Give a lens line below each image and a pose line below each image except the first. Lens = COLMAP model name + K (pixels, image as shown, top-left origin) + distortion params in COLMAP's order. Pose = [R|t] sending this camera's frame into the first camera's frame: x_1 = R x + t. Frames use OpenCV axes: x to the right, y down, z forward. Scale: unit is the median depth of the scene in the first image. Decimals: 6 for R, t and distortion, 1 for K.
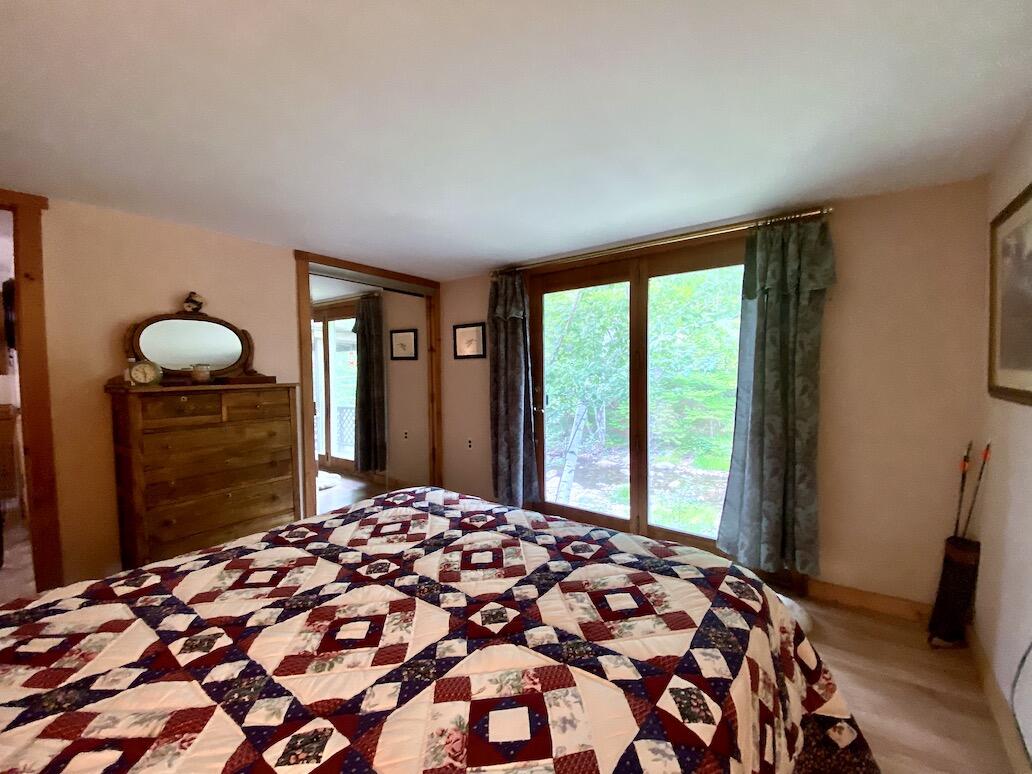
lens RADIAL K [[407.5, 0, 520.7], [0, 407.5, 390.5], [0, 0, 1]] dist [-0.015444, -0.006010]
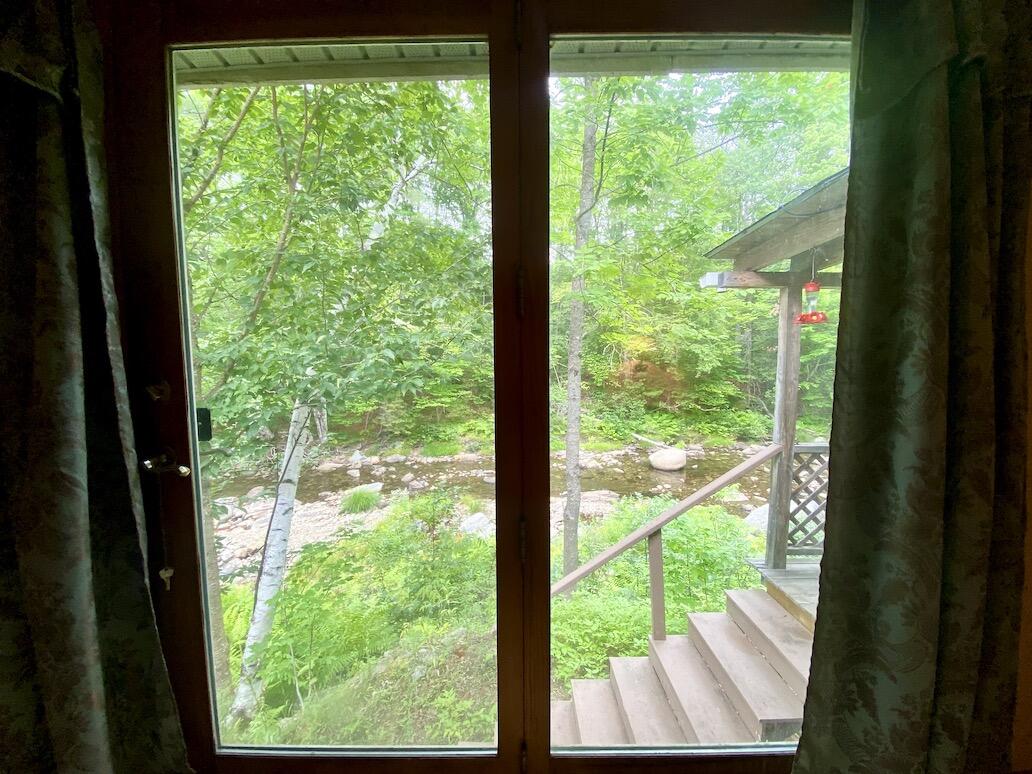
lens RADIAL K [[407.5, 0, 508.1], [0, 407.5, 387.8], [0, 0, 1]] dist [-0.015444, -0.006010]
pose [[0.802711, -0.042728, 0.594836, 0.031992], [0.030355, 0.999064, 0.030801, -0.003141], [-0.595596, -0.006668, 0.803257, 0.288650]]
